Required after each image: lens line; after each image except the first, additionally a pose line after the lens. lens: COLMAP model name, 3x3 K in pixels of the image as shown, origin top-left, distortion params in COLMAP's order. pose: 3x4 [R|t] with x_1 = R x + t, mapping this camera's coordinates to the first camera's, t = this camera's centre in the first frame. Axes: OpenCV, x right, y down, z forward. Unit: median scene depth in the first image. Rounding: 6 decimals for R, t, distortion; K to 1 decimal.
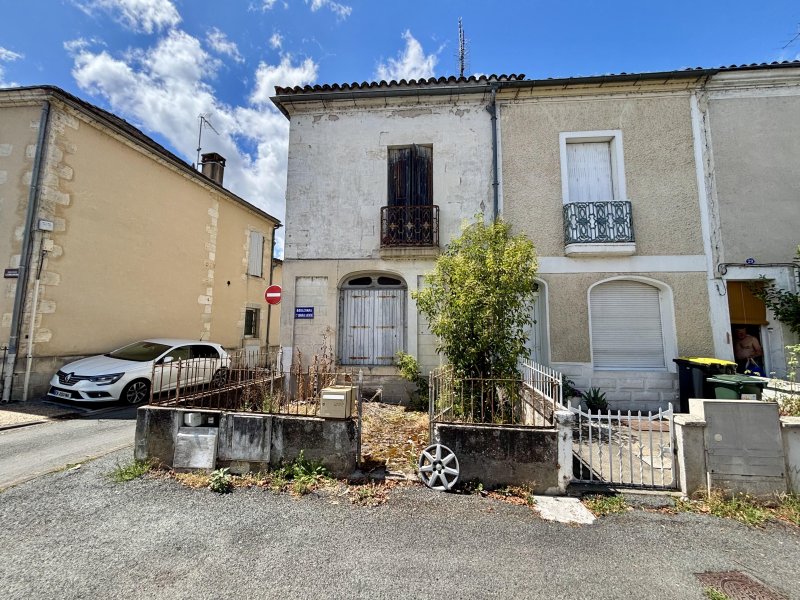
lens RADIAL K [[320.6, 0, 398.4], [0, 320.6, 297.8], [0, 0, 1]] dist [-0.001681, 0.000247]
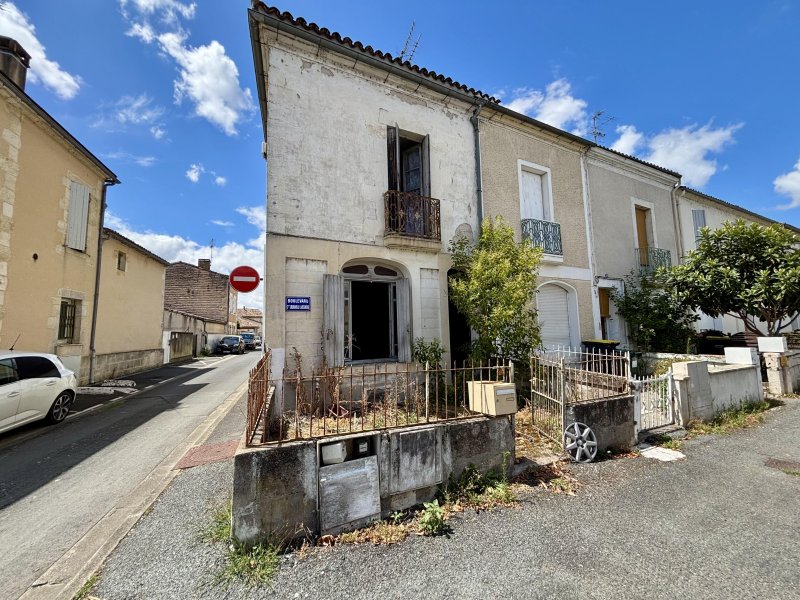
lens RADIAL K [[320.6, 0, 398.4], [0, 320.6, 297.8], [0, 0, 1]] dist [-0.001681, 0.000247]
pose [[0.853192, 0.029326, 0.520772, -0.495434], [-0.031449, 0.999494, -0.004760, 0.028333], [-0.520648, -0.012316, 0.853683, 0.196352]]
